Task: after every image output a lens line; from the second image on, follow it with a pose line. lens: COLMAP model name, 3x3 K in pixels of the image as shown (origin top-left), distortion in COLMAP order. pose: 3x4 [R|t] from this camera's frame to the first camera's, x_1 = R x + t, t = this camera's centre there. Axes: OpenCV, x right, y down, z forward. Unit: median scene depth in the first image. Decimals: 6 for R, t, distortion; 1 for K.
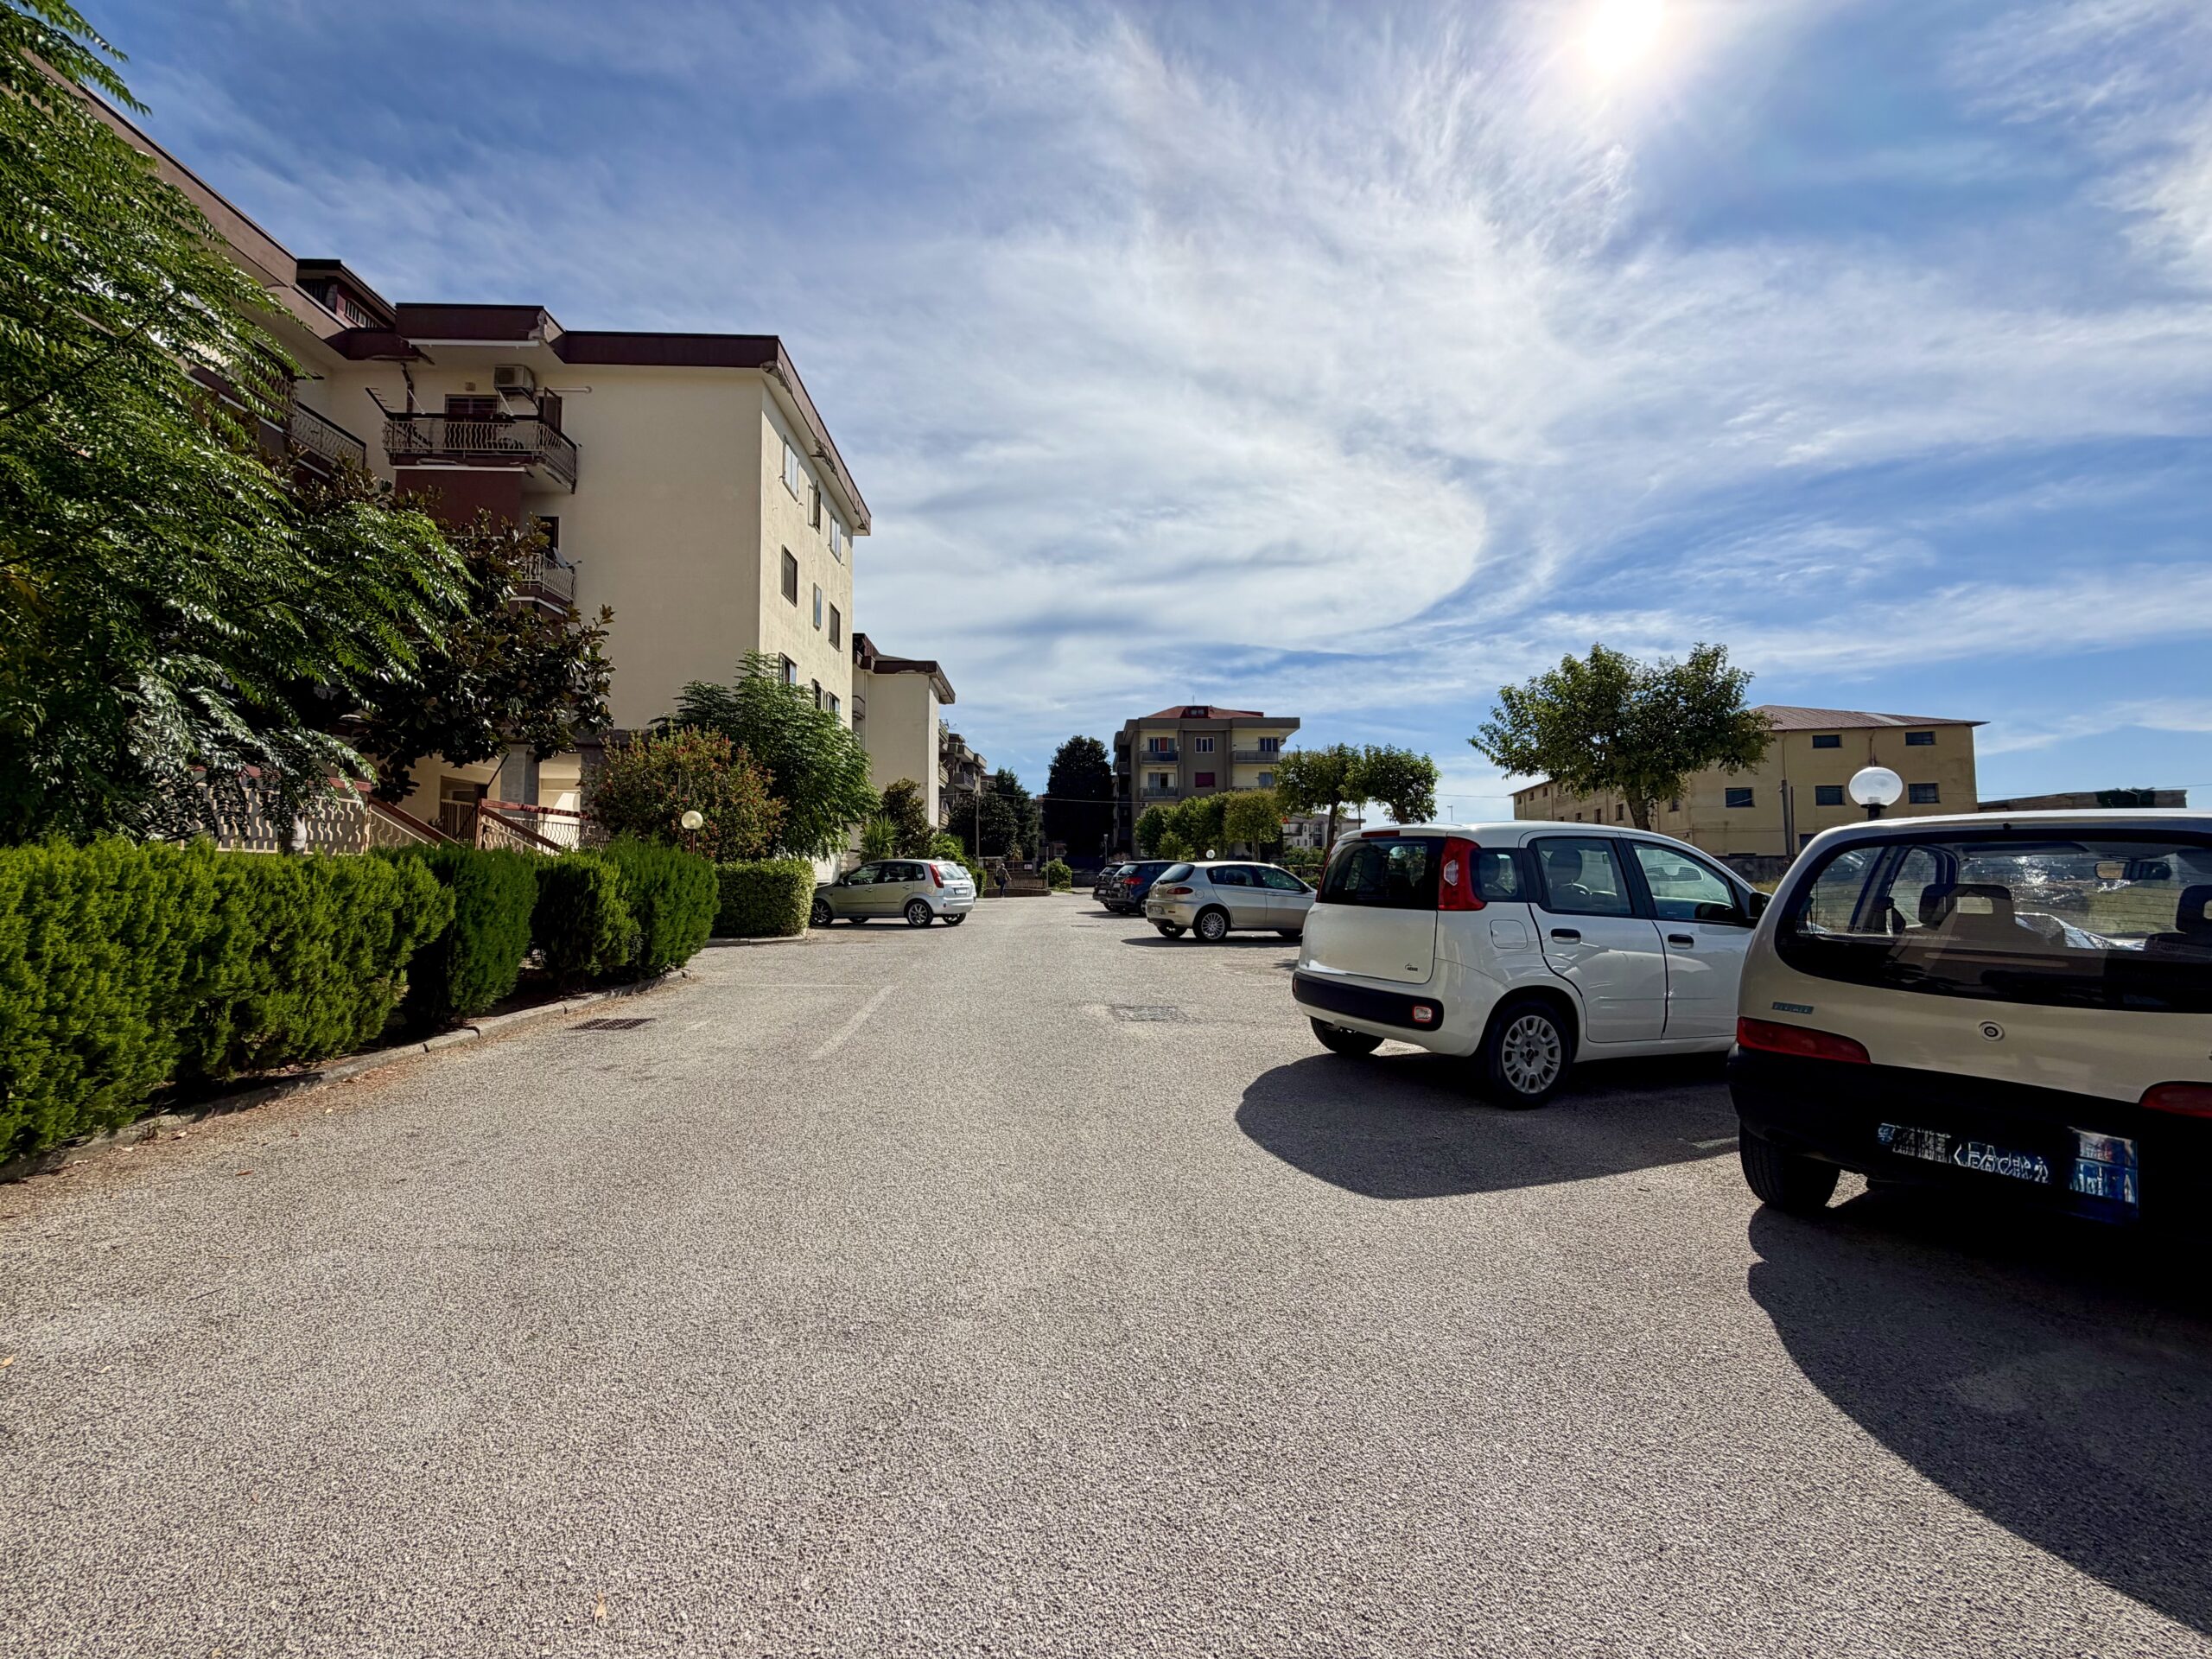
lens RADIAL K [[874.4, 0, 1091.9], [0, 874.4, 833.5], [0, 0, 1]] dist [-0.001544, -0.001223]
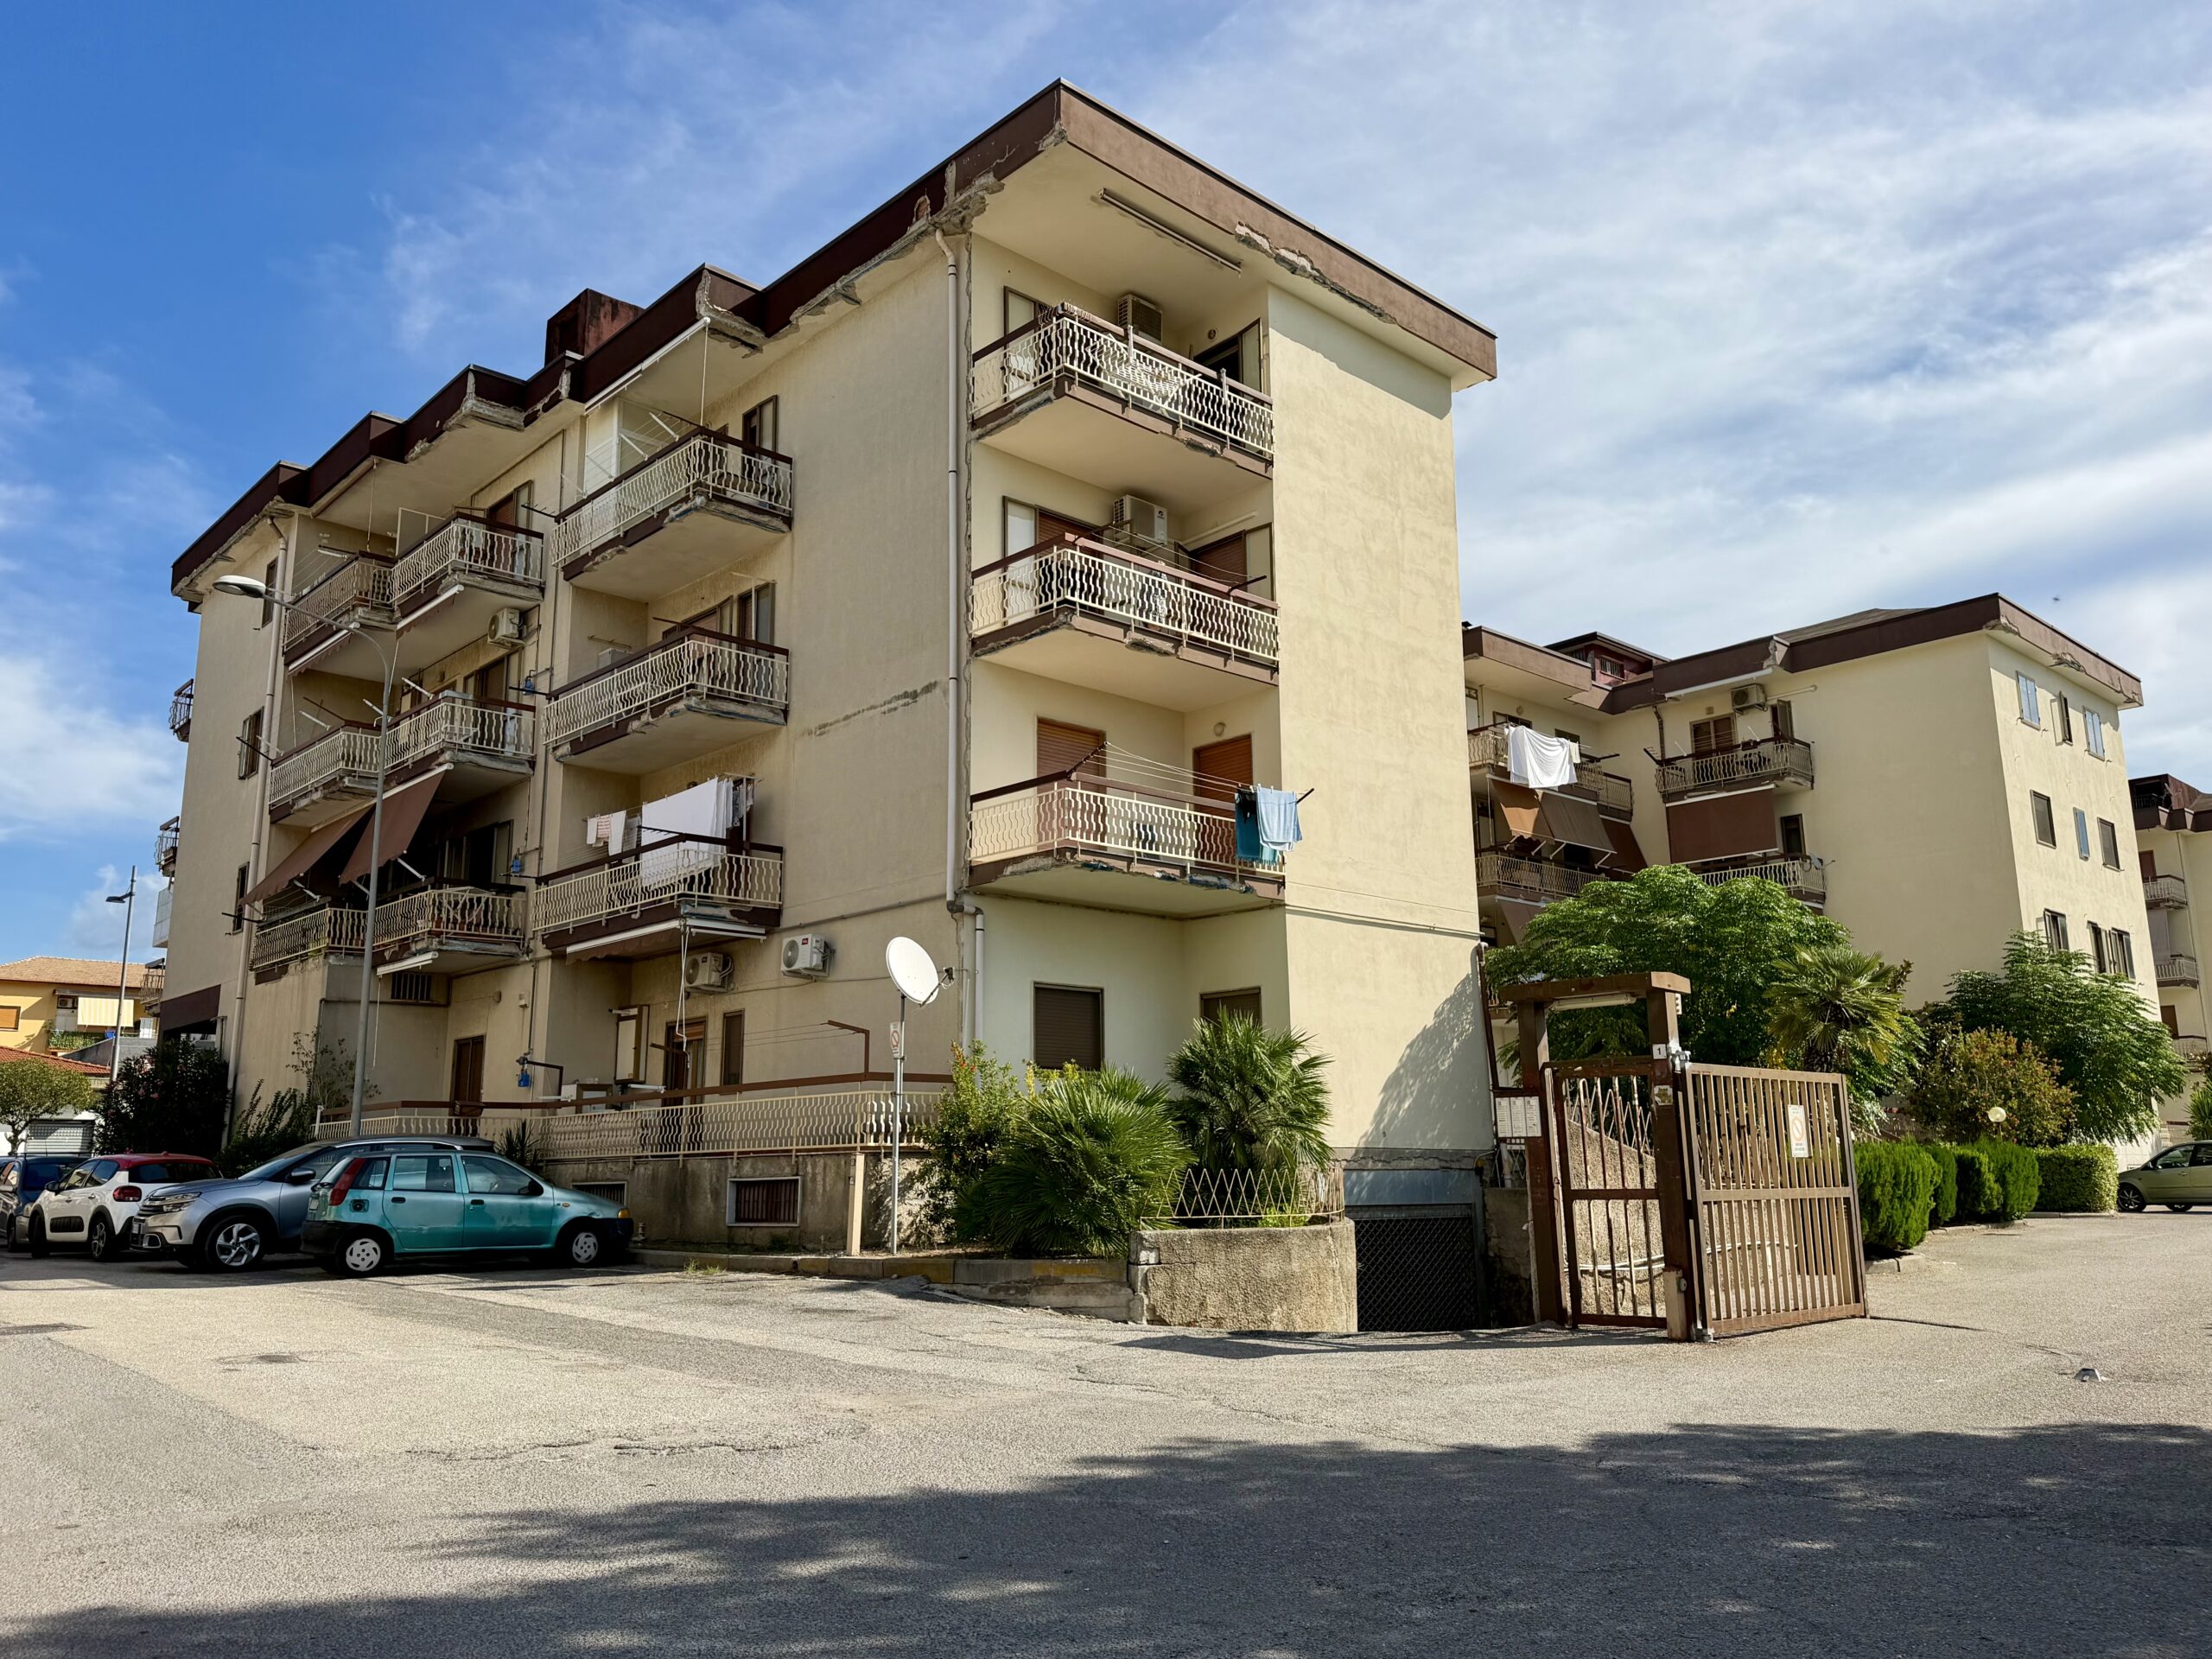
lens RADIAL K [[1673.6, 0, 1096.3], [0, 1673.6, 837.4], [0, 0, 1]] dist [0.002658, -0.007176]
pose [[0.648032, -0.155181, -0.745636, 0.996716], [0.047709, 0.985371, -0.163611, -0.136927], [0.760117, 0.070451, 0.645955, -2.794234]]
